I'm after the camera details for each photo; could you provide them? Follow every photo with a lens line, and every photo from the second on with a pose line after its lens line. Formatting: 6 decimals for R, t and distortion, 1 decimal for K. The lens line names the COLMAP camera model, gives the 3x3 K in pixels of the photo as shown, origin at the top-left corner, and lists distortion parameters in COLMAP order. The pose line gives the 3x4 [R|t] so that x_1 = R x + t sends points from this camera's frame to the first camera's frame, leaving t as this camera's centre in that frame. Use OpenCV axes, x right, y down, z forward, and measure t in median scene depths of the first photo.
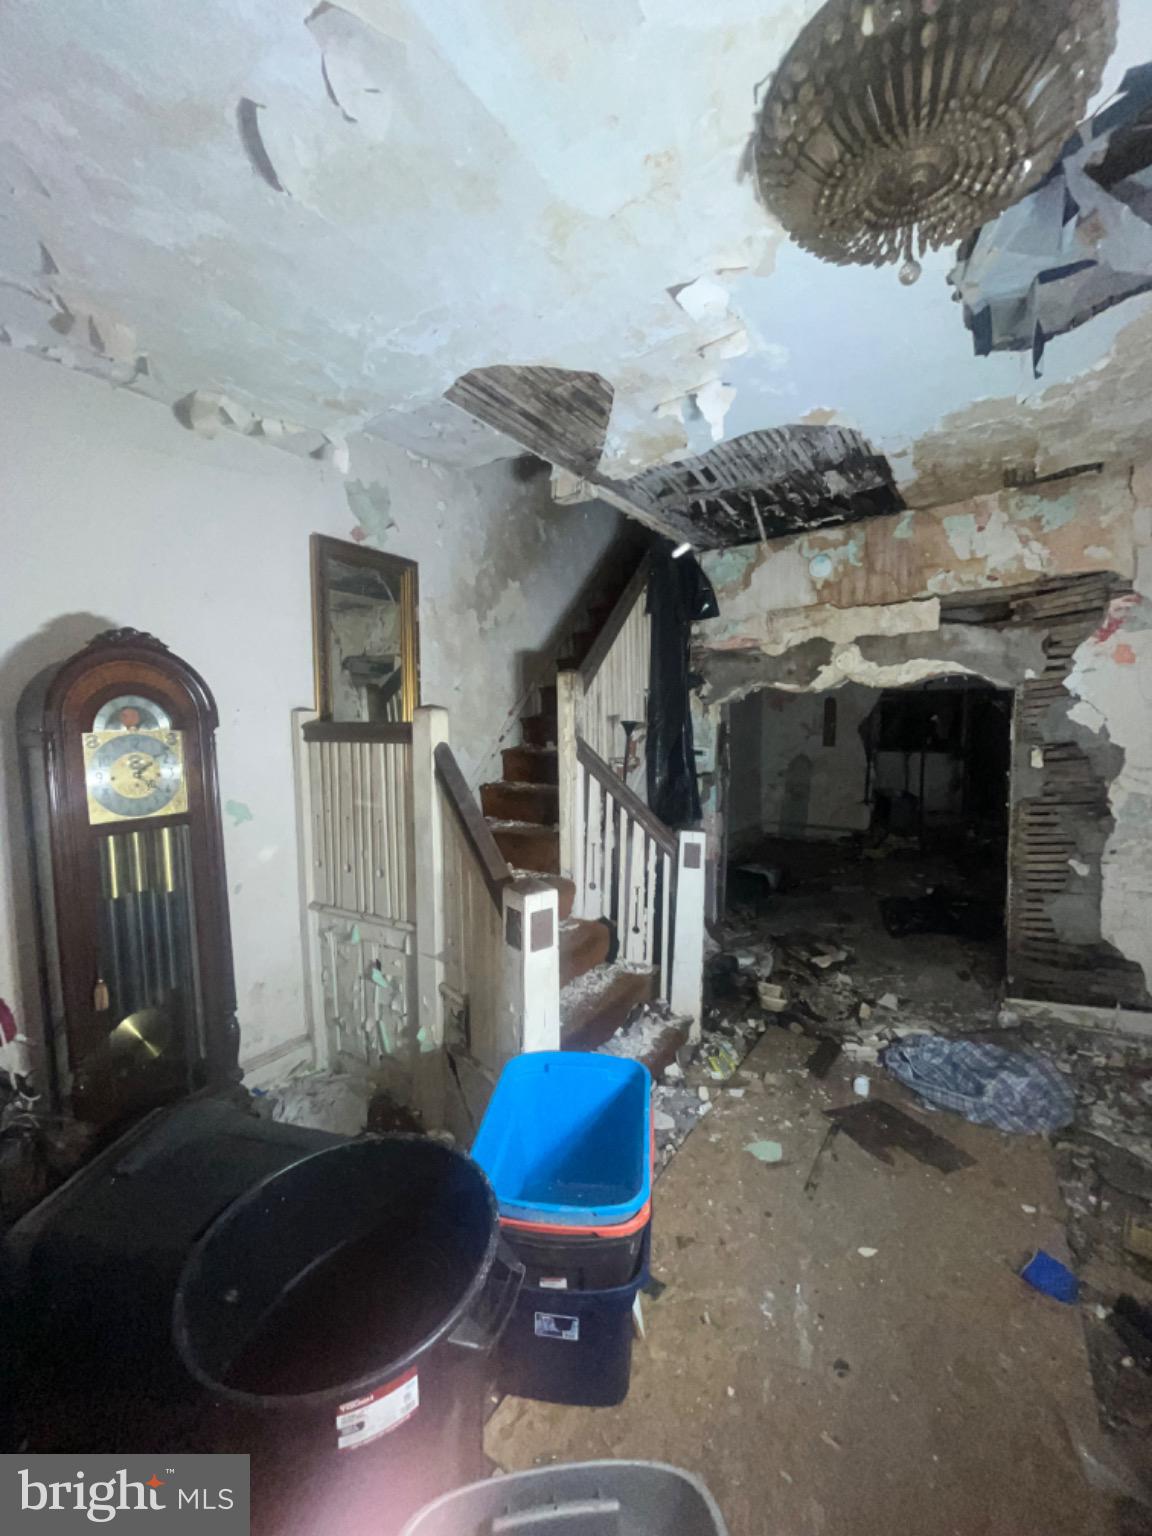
lens RADIAL K [[622.5, 0, 576.4], [0, 622.5, 773.6], [0, 0, 1]] dist [-0.001399, -0.000143]
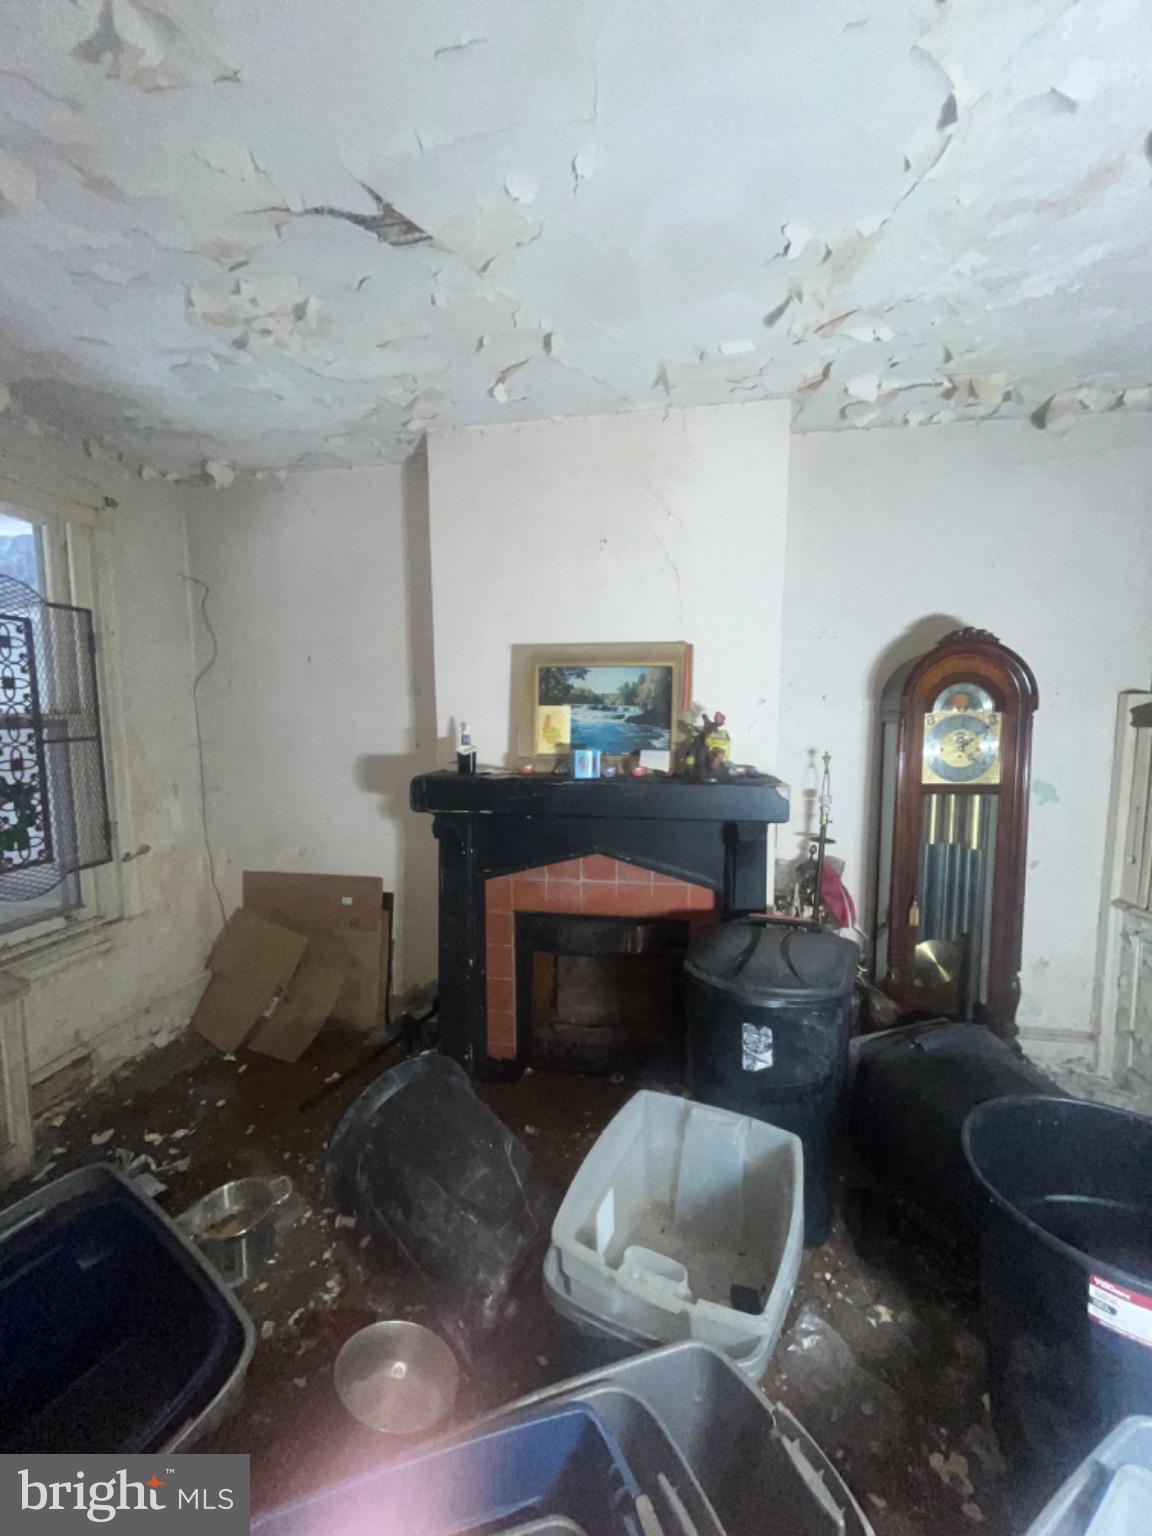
lens RADIAL K [[622.5, 0, 576.0], [0, 622.5, 766.7], [0, 0, 1]] dist [-0.001399, -0.000143]
pose [[0.420564, 0.097928, -0.901962, 0.076504], [-0.080818, 0.994249, 0.070264, 0.013093], [0.903656, 0.043344, 0.426060, -0.191102]]
